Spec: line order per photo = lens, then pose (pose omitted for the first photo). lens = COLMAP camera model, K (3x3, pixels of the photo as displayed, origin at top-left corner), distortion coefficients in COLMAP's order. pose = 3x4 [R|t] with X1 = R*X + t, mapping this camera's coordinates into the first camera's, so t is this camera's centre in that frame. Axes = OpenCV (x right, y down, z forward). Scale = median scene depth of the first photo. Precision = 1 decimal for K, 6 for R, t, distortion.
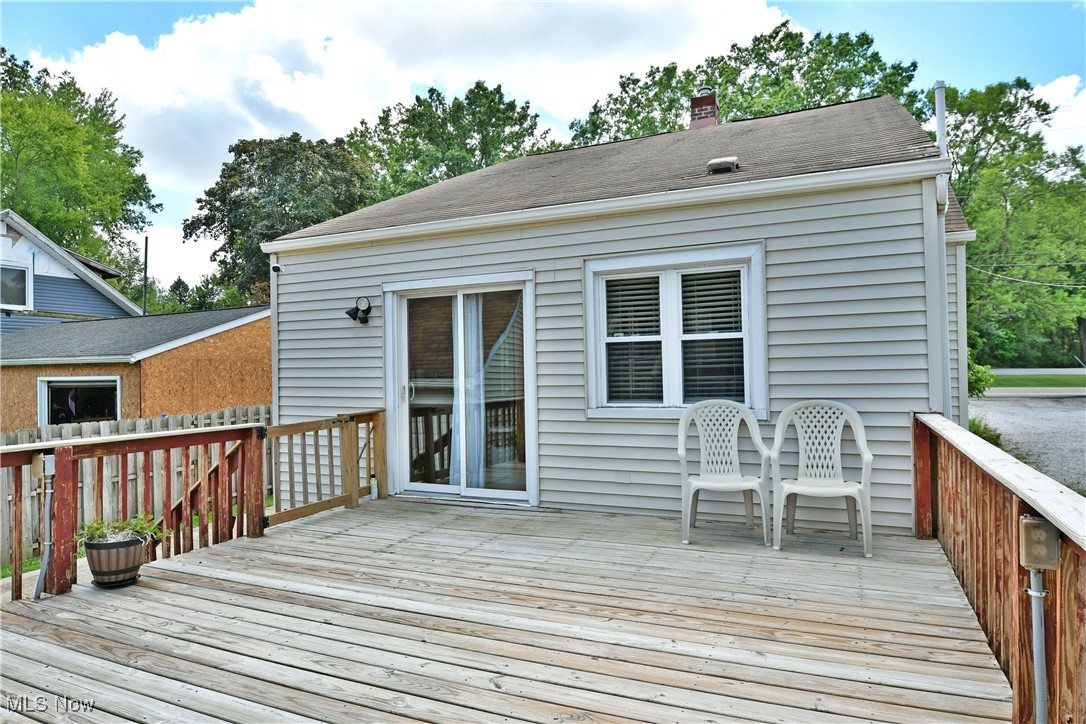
lens RADIAL K [[659.8, 0, 543.0], [0, 659.8, 362.0], [0, 0, 1]] dist [-0.013131, -0.001451]
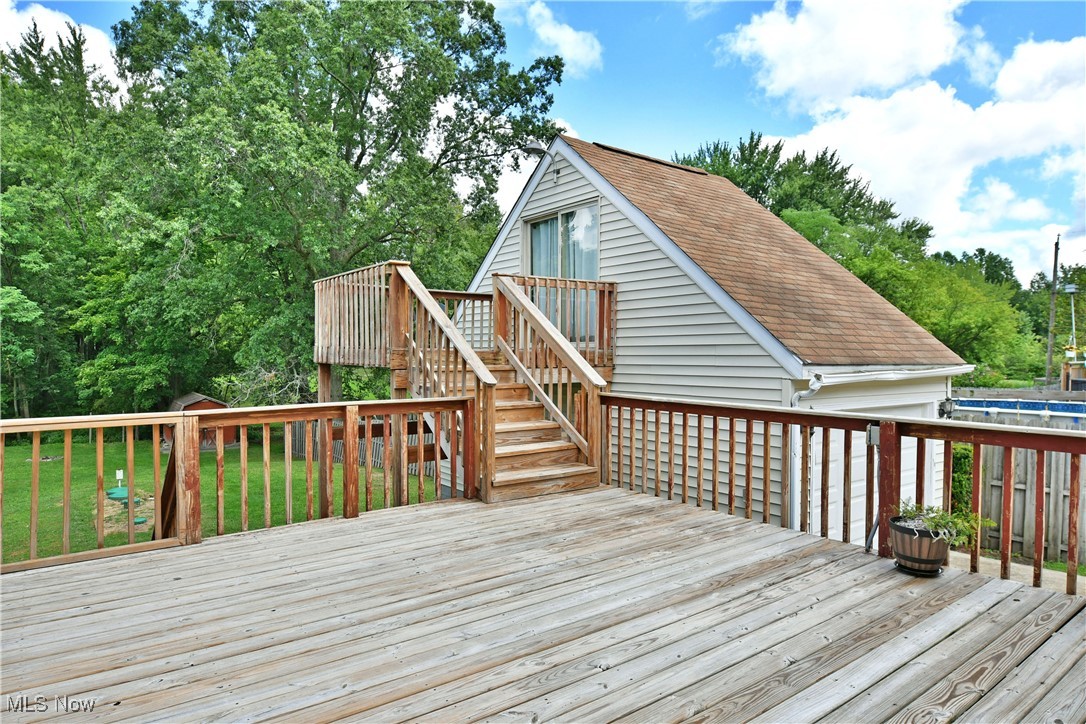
lens RADIAL K [[659.8, 0, 543.0], [0, 659.8, 362.0], [0, 0, 1]] dist [-0.013131, -0.001451]
pose [[-0.457329, 0.022867, -0.889003, 0.338598], [0.013672, 0.999732, 0.018682, 0.004026], [0.889192, -0.003610, -0.457519, 0.713144]]
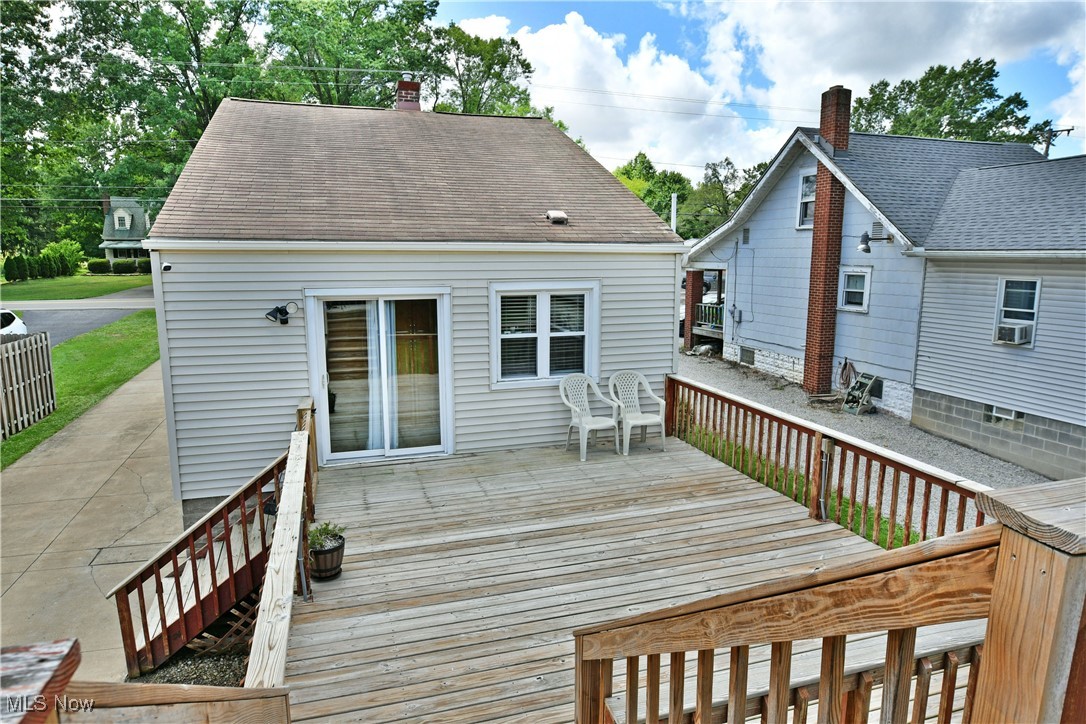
lens RADIAL K [[659.8, 0, 543.0], [0, 659.8, 362.0], [0, 0, 1]] dist [-0.013131, -0.001451]
pose [[0.738066, -0.092335, 0.668380, -0.879388], [-0.020317, 0.987102, 0.158801, -0.227266], [-0.674422, -0.130785, 0.726670, -0.148052]]
